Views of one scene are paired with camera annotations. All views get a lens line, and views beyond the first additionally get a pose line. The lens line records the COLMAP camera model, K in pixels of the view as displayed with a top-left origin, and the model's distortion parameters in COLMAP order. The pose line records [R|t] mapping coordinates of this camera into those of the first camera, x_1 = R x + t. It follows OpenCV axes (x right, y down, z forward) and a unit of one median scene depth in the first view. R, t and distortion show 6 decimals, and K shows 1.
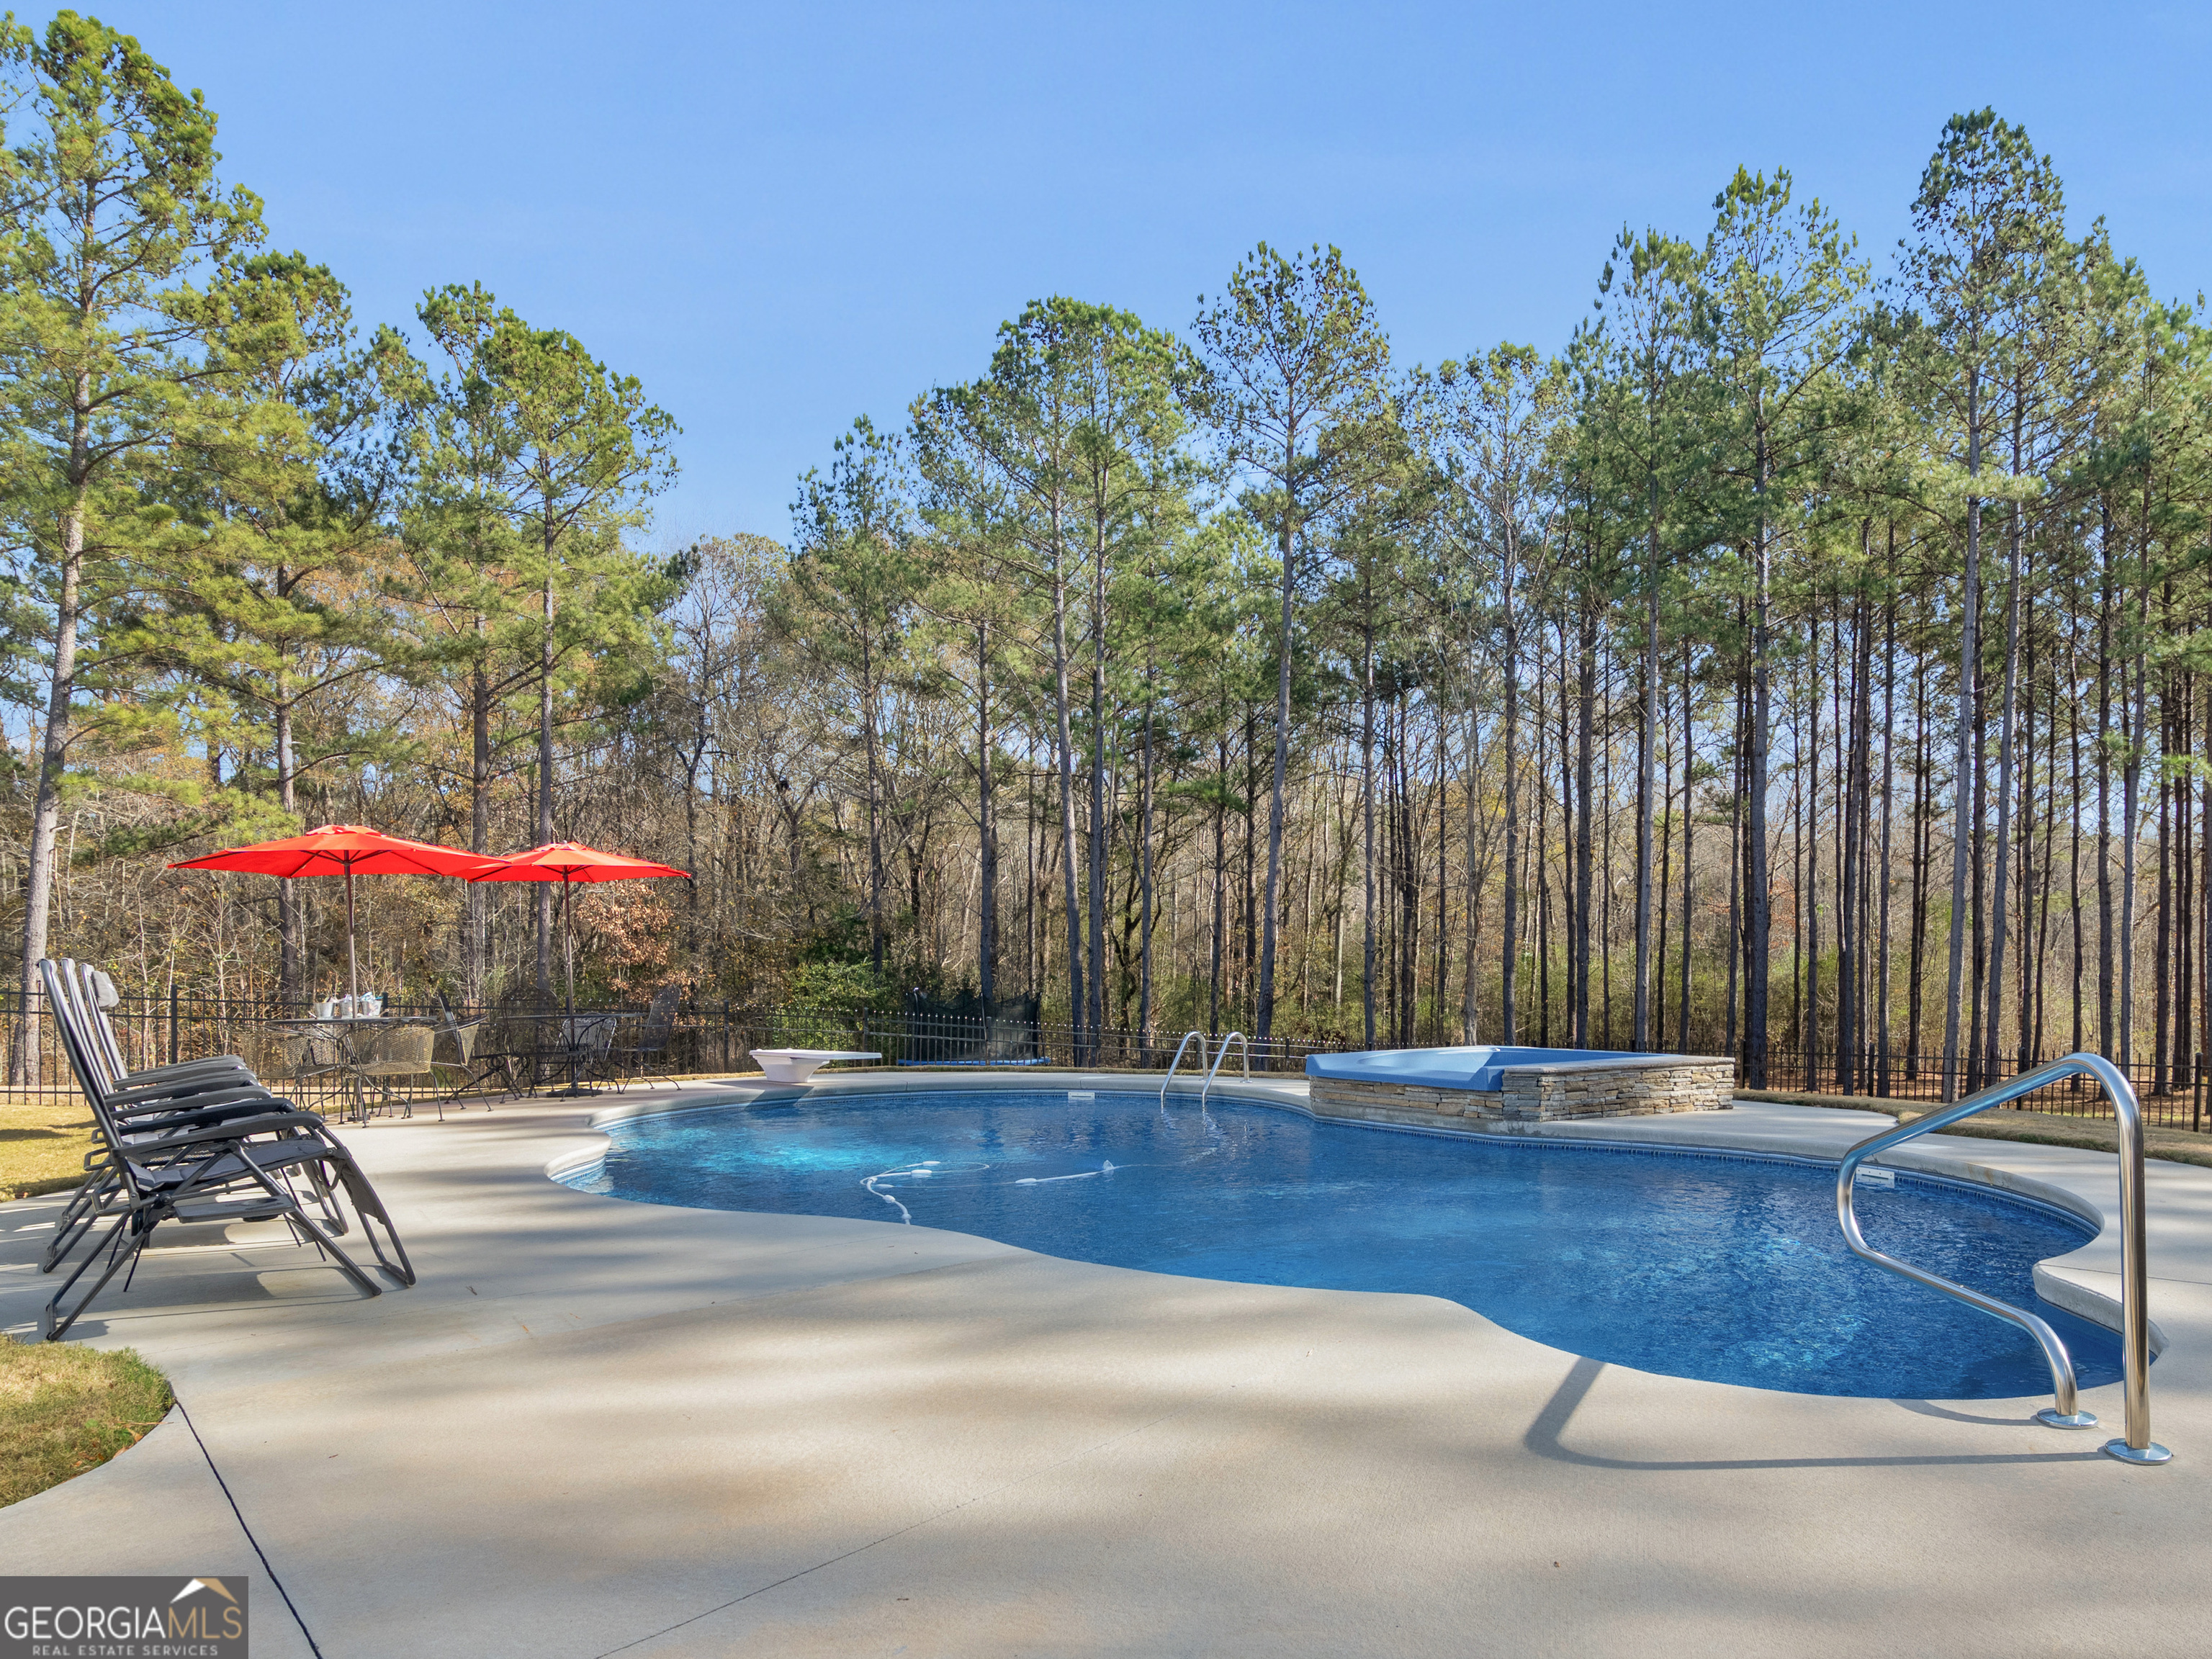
lens RADIAL K [[1184.7, 0, 1106.0], [0, 1184.7, 829.5], [0, 0, 1]] dist [-0.000064, -0.009233]
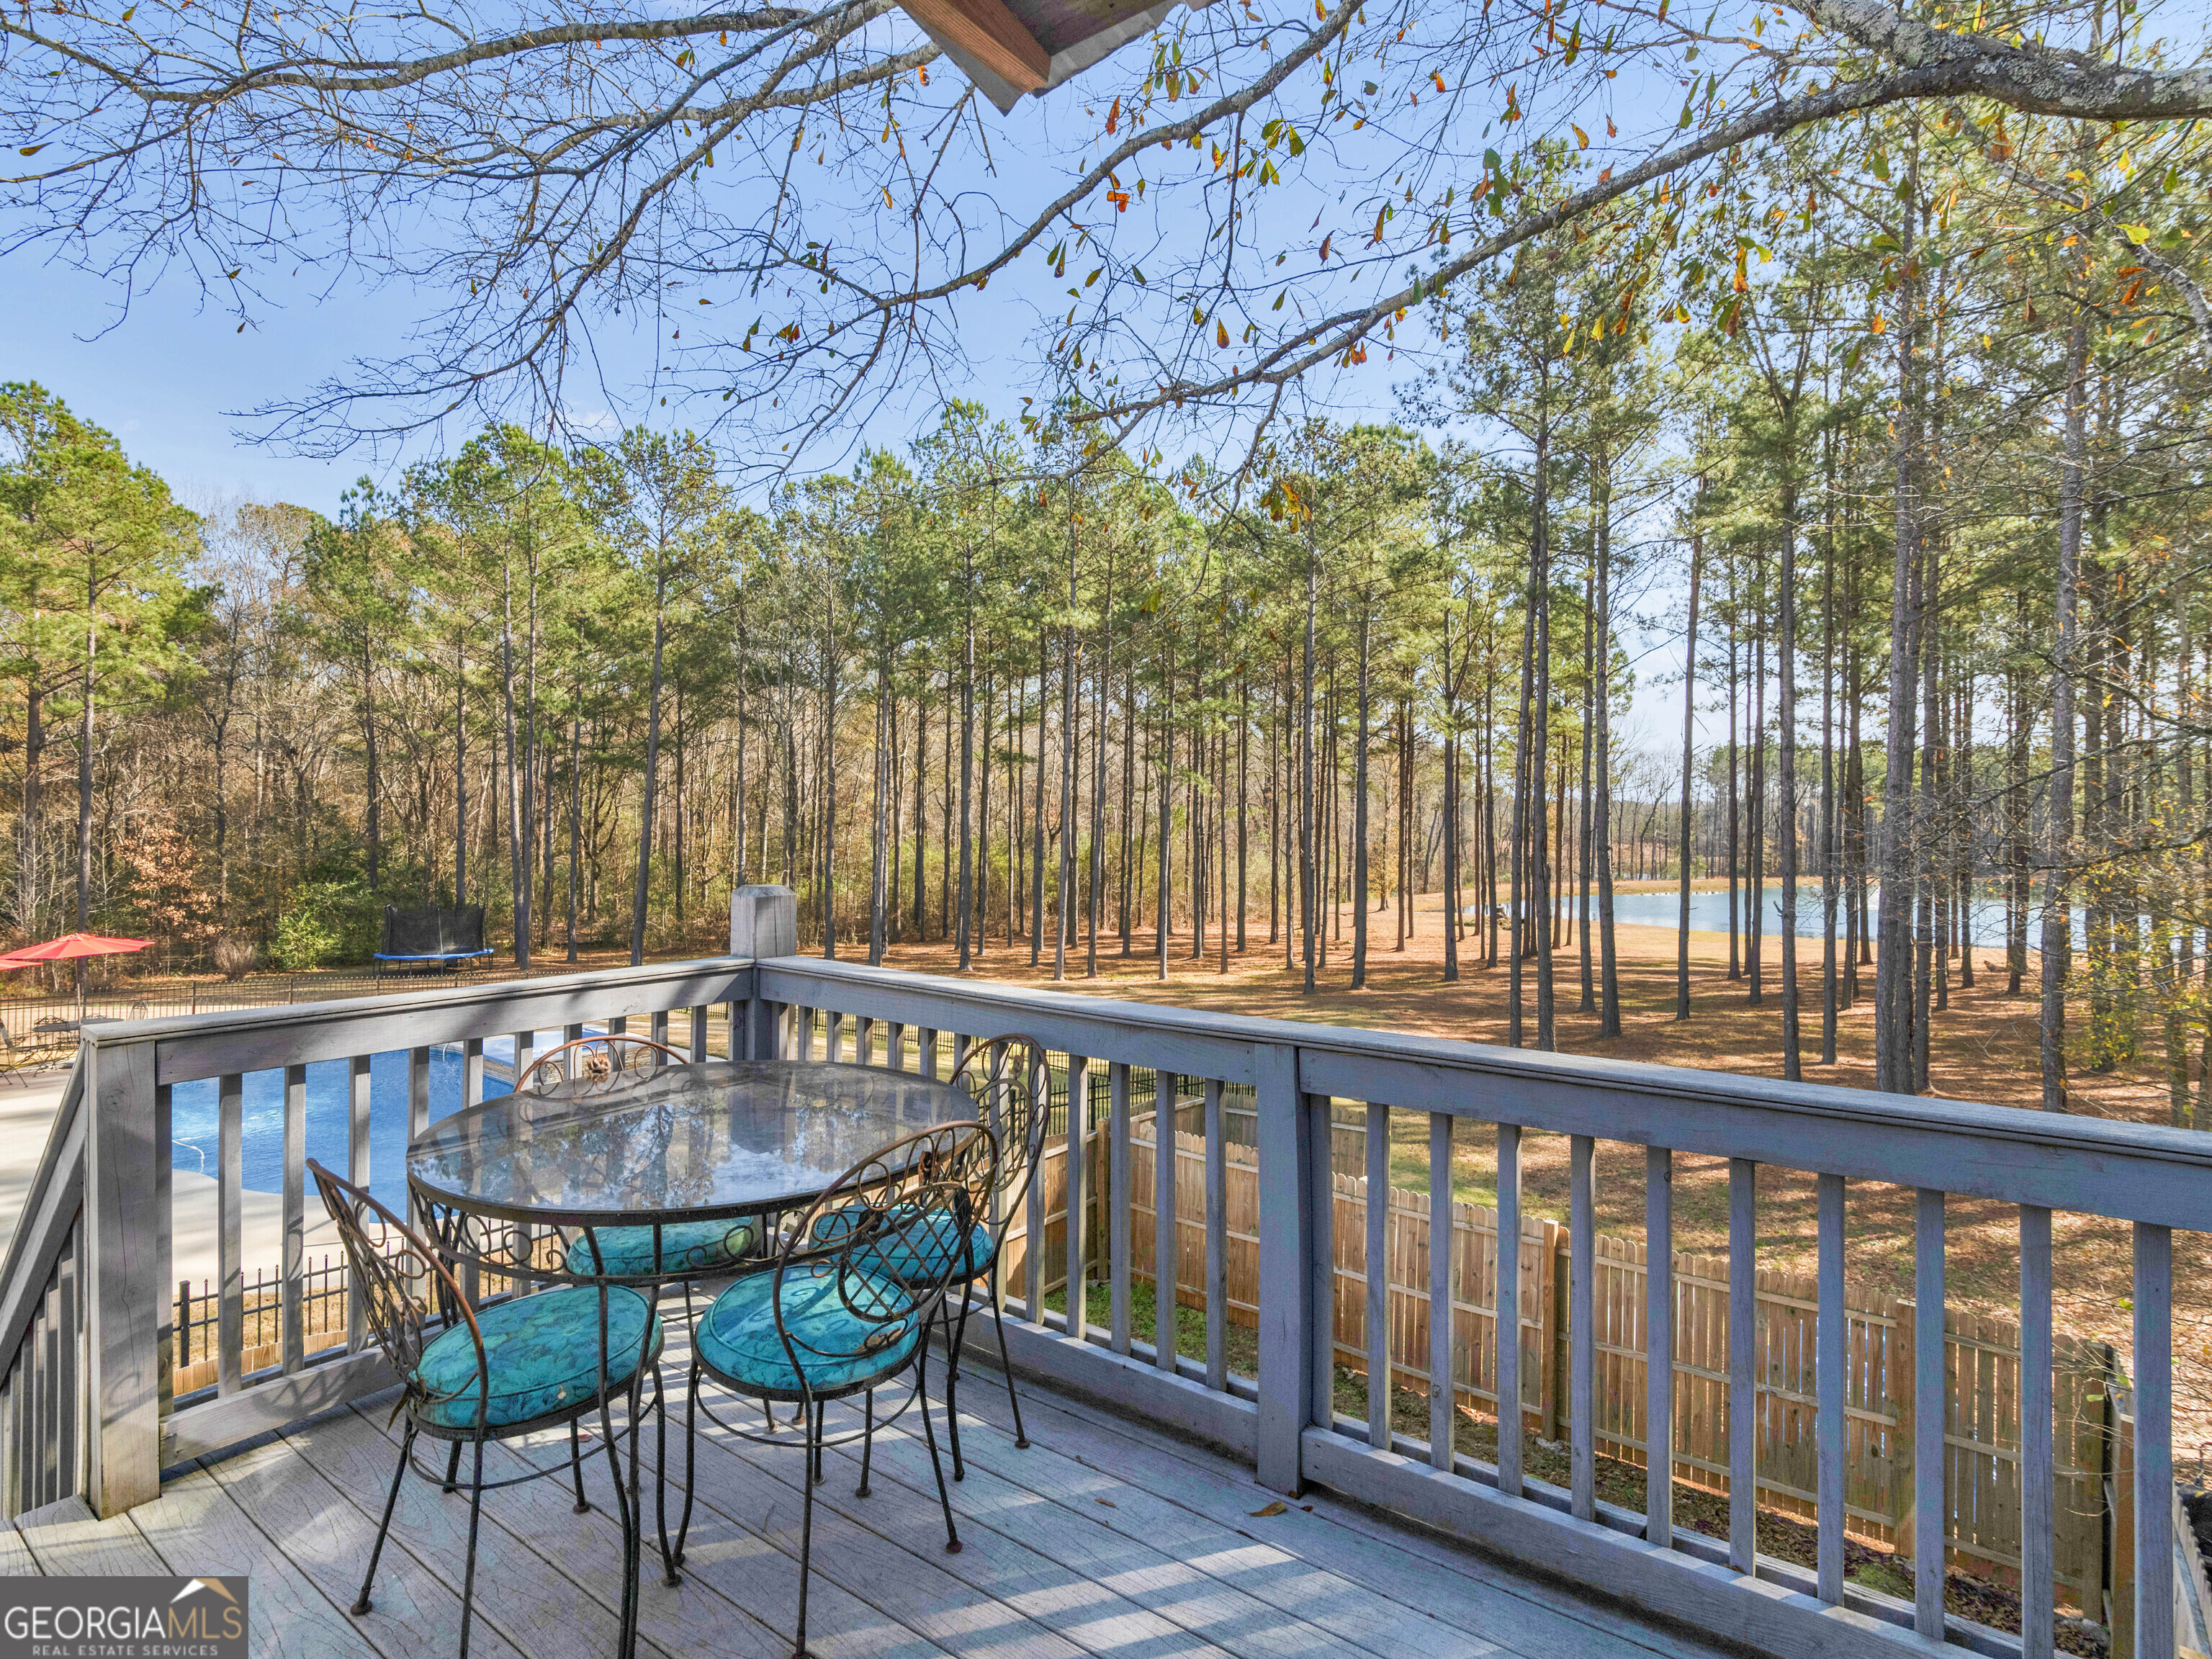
lens RADIAL K [[1184.7, 0, 1106.0], [0, 1184.7, 829.5], [0, 0, 1]] dist [-0.000064, -0.009233]
pose [[0.958773, 0.034468, 0.282077, 0.238714], [-0.044118, 0.998636, 0.027929, -0.025396], [-0.280729, -0.039222, 0.958985, -0.545395]]
